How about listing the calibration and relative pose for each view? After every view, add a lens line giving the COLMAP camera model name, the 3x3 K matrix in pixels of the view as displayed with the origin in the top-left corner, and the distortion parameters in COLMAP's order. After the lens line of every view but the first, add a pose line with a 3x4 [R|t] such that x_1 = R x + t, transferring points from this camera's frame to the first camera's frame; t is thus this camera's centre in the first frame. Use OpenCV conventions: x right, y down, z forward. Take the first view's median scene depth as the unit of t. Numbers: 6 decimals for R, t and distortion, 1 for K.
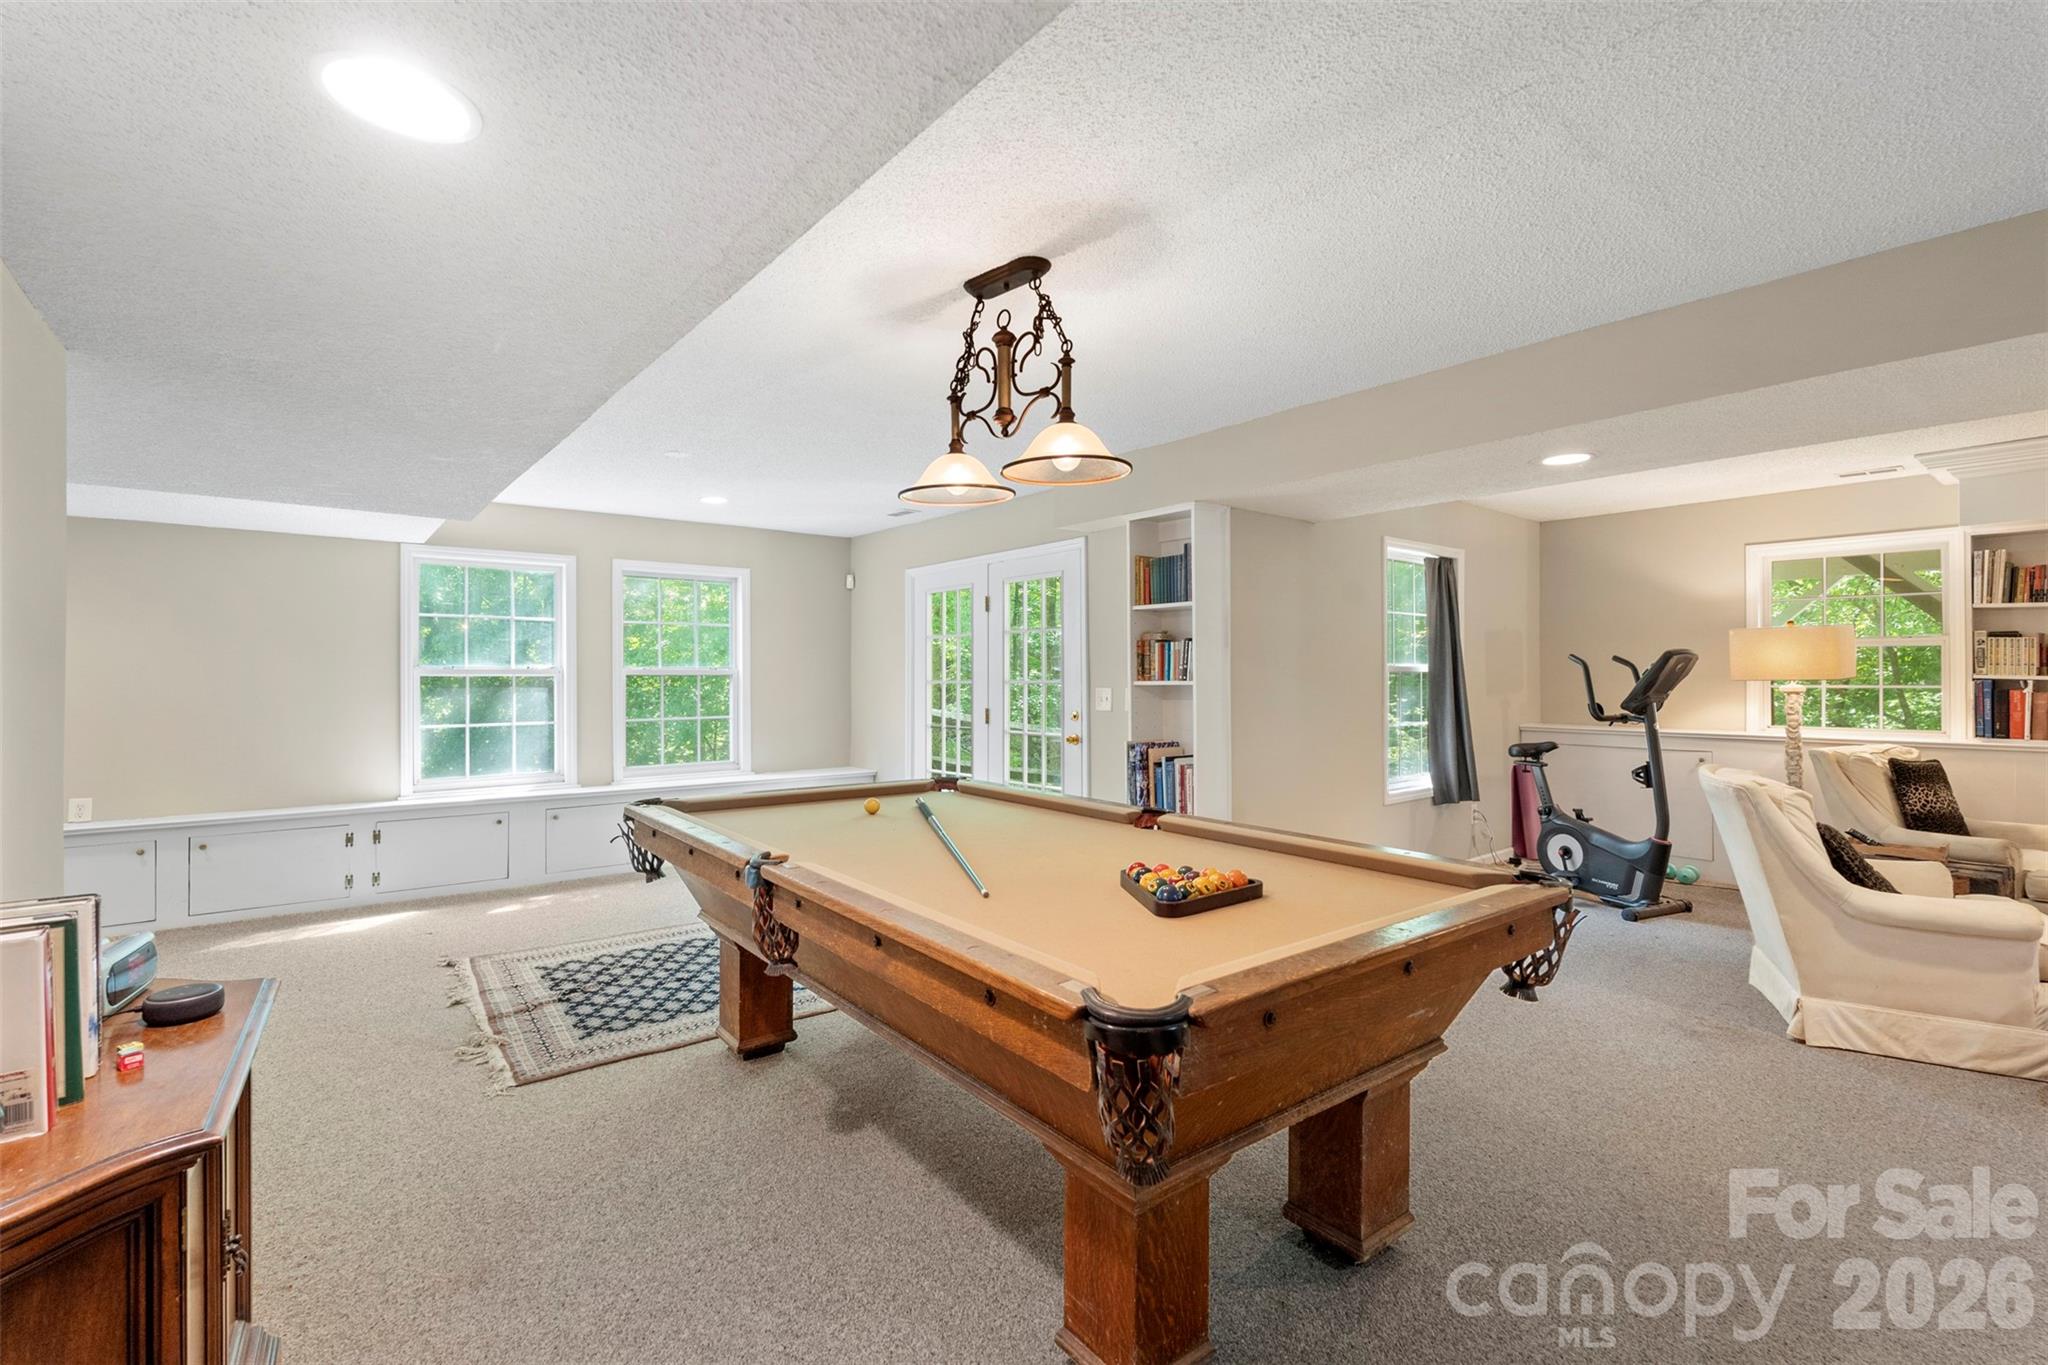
lens RADIAL K [[896.9, 0, 1024.0], [0, 896.9, 682.5], [0, 0, 1]] dist [0.000152, 0.000092]
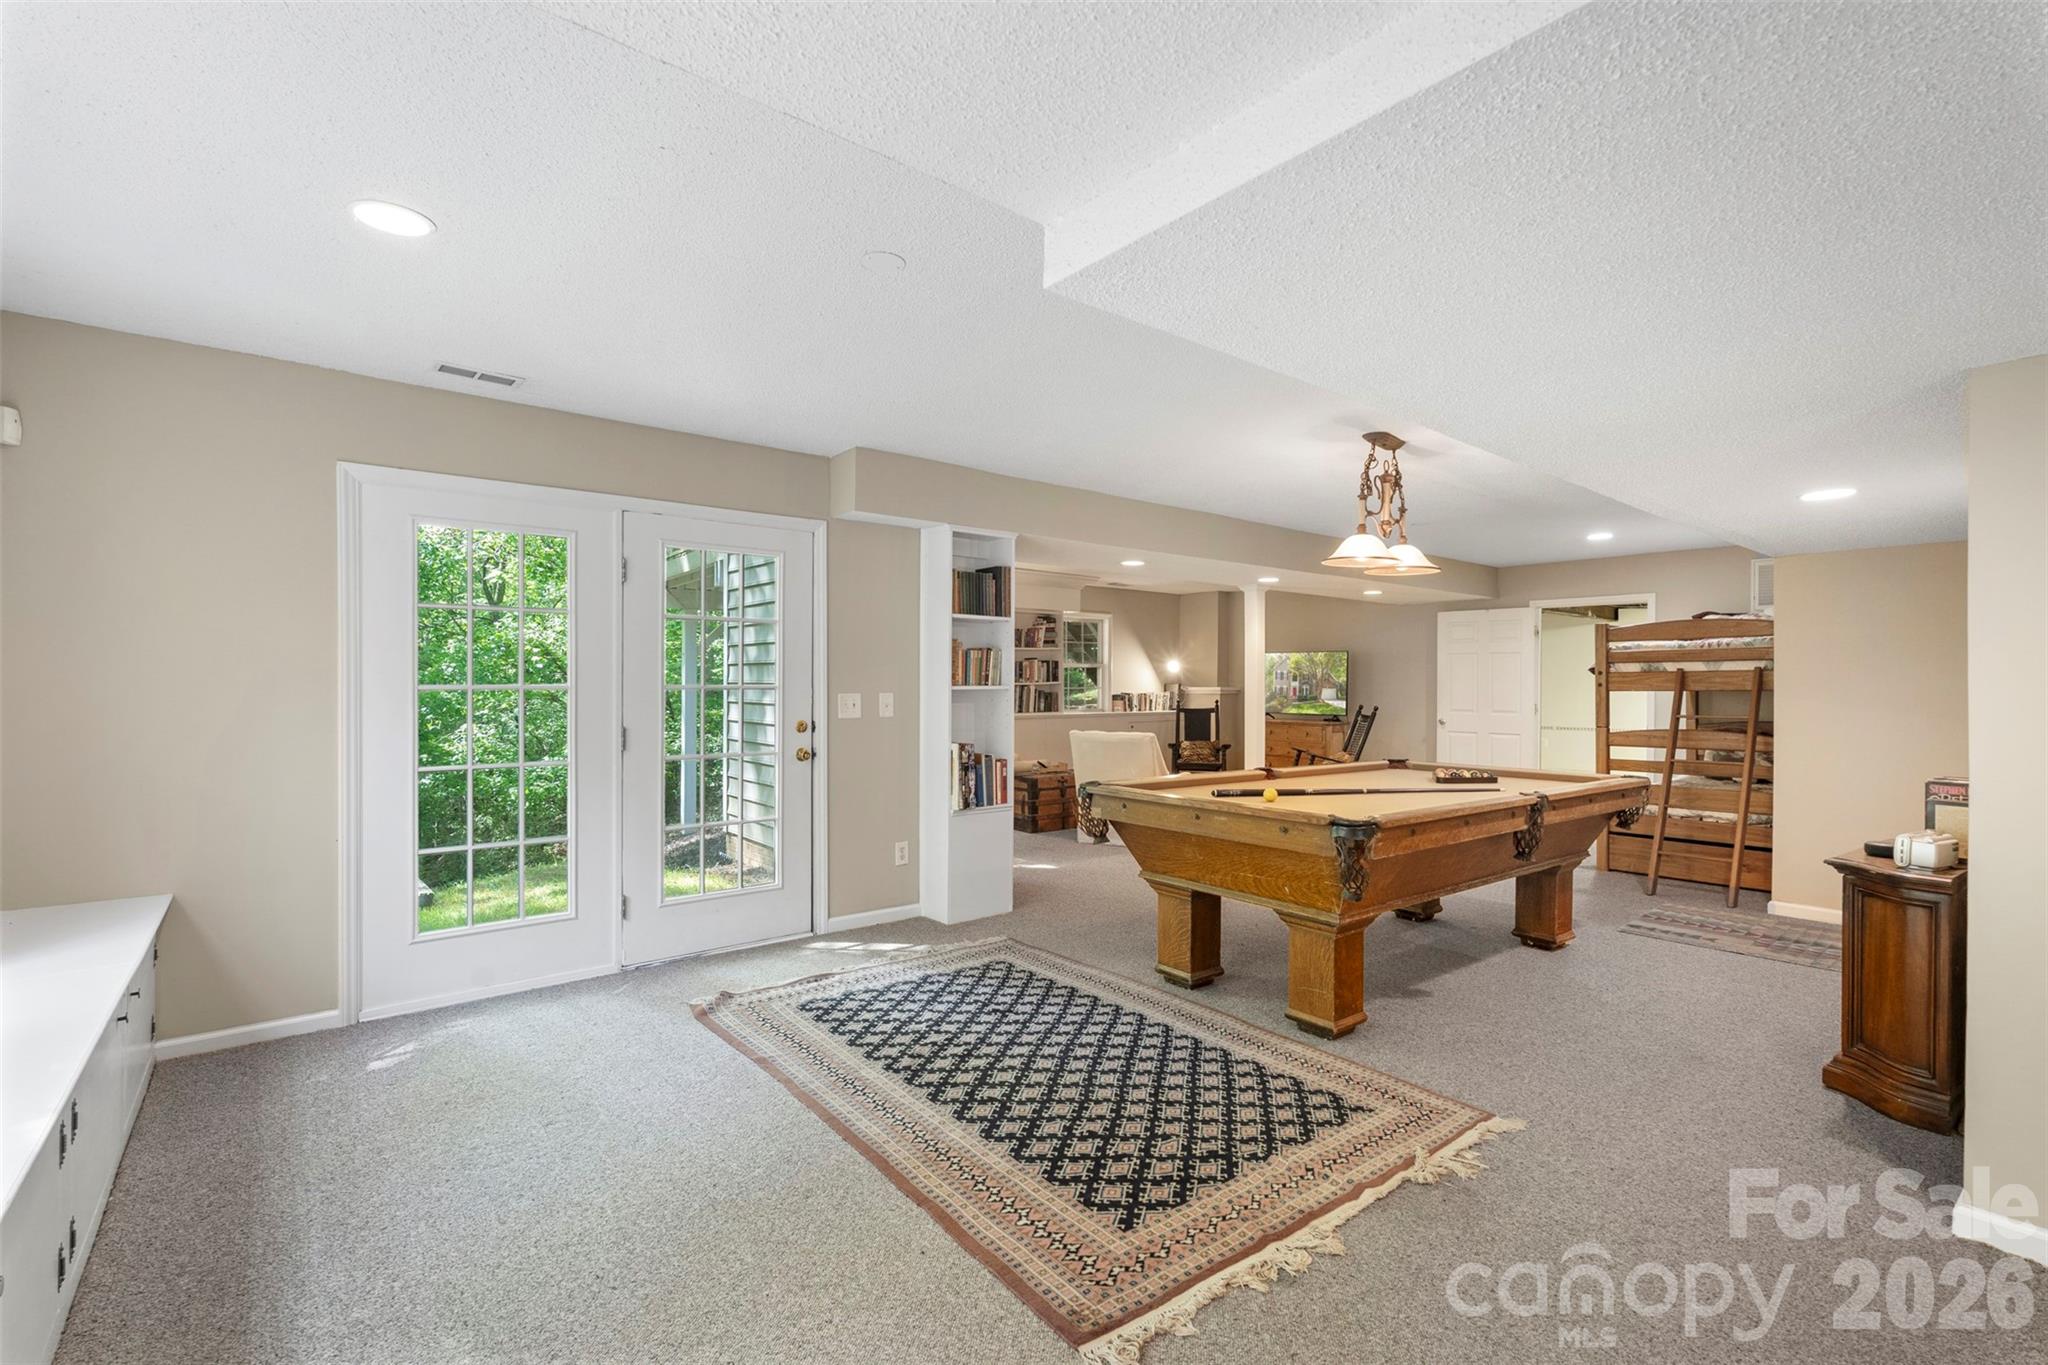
lens RADIAL K [[910.8, 0, 1032.9], [0, 910.8, 690.0], [0, 0, 1]] dist [-0.000364, -0.000040]
pose [[-0.005508, -0.007098, 0.999960, -0.950950], [0.000524, 0.999975, 0.007101, -0.003898], [-0.999985, 0.000563, -0.005505, 0.933687]]
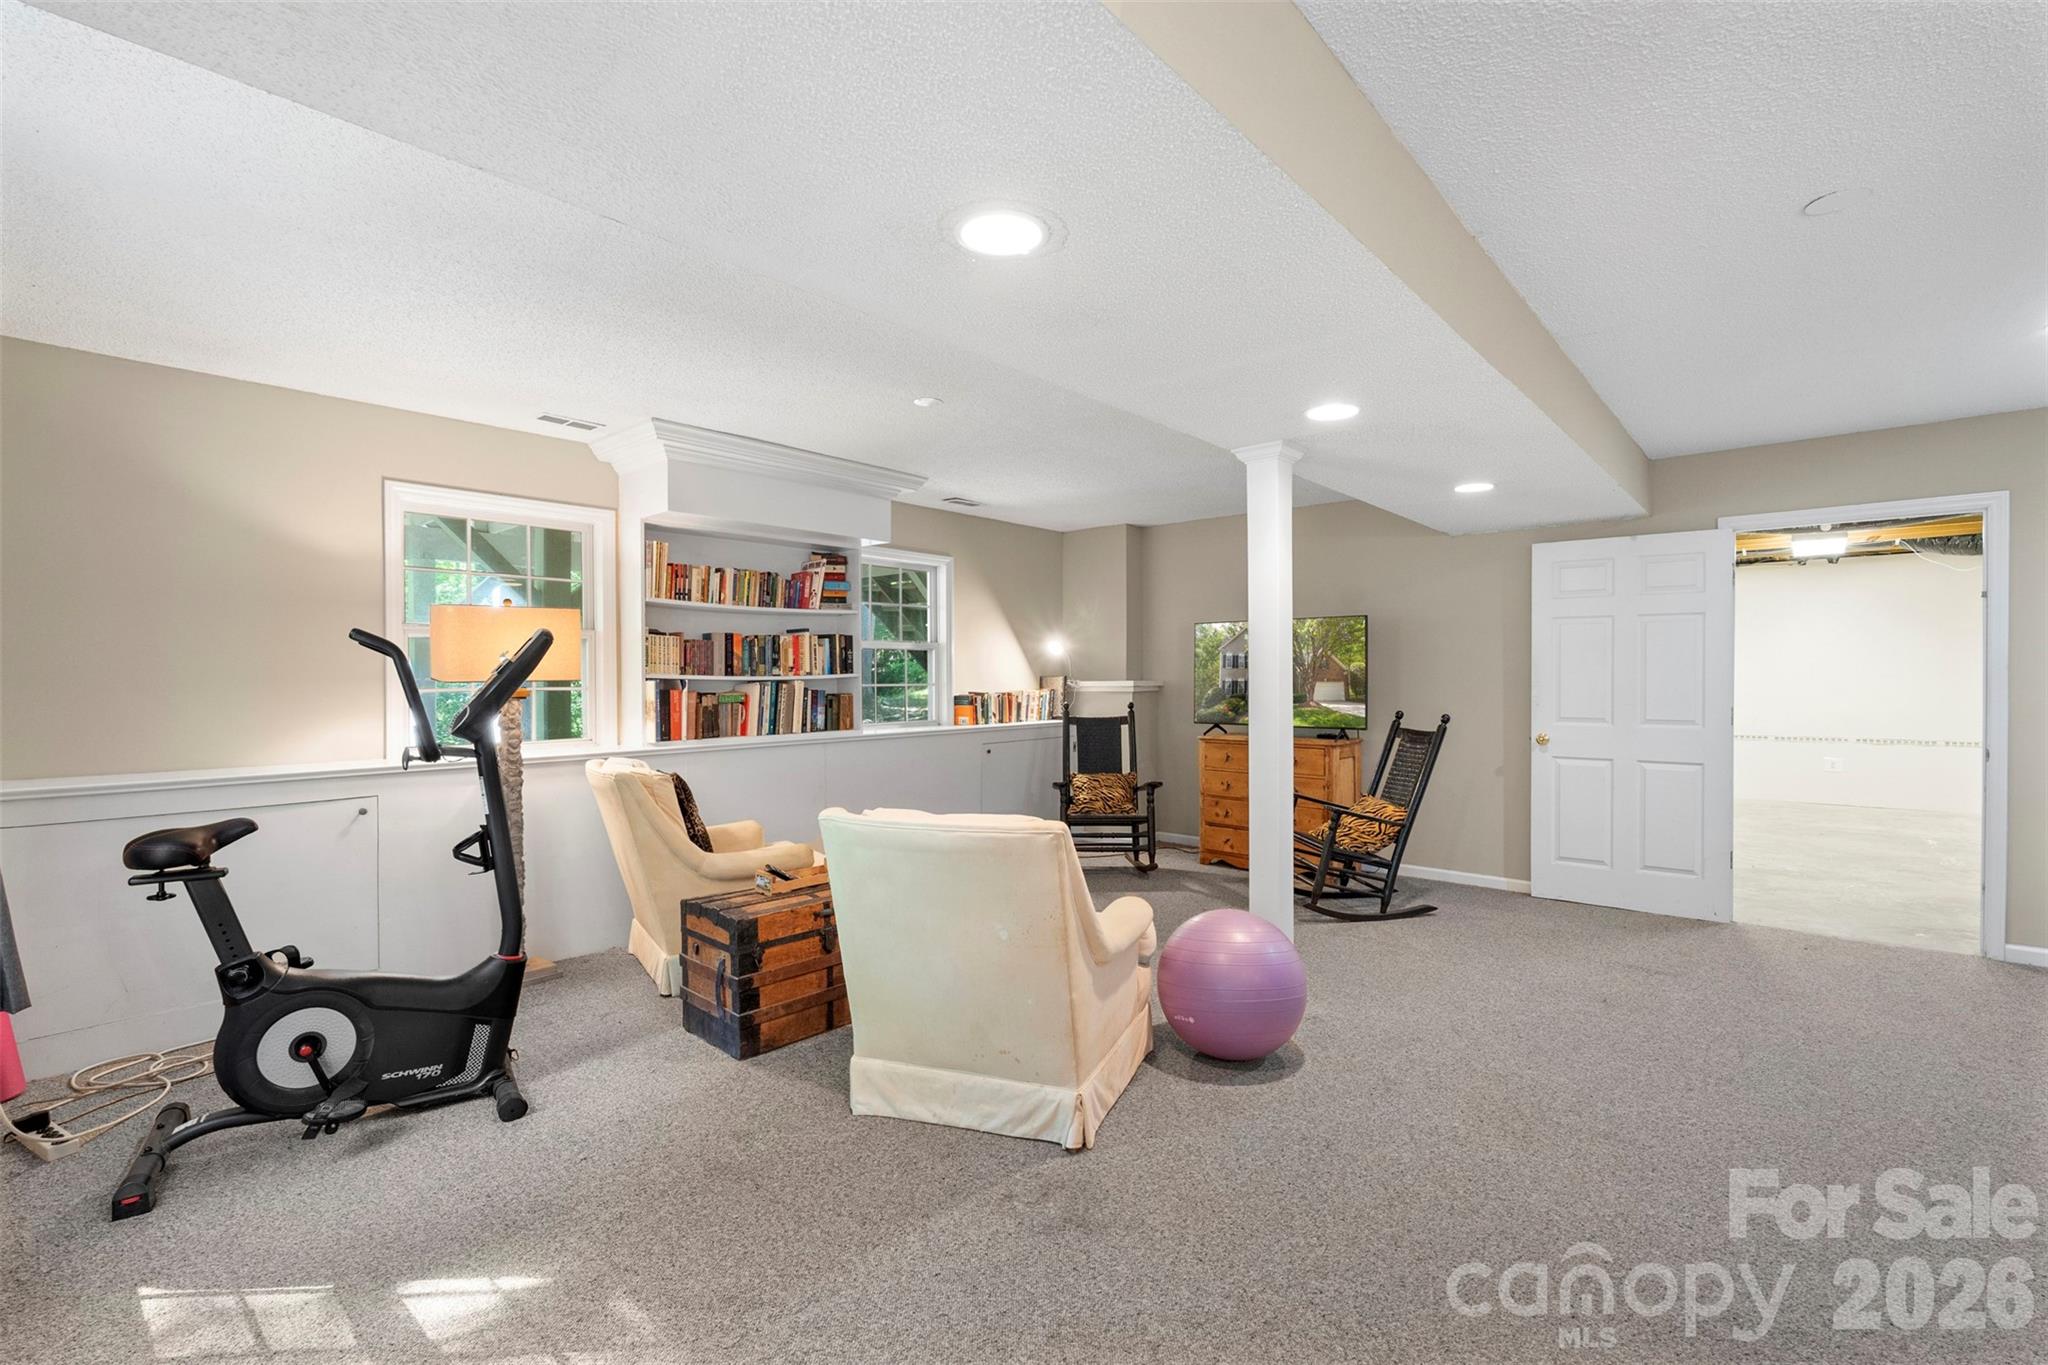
lens RADIAL K [[910.8, 0, 1032.9], [0, 910.8, 690.0], [0, 0, 1]] dist [-0.000364, -0.000040]
pose [[-0.168521, -0.015109, 0.985582, 0.077342], [0.008071, 0.999828, 0.016707, -0.005262], [-0.985665, 0.010770, -0.168370, 0.824226]]
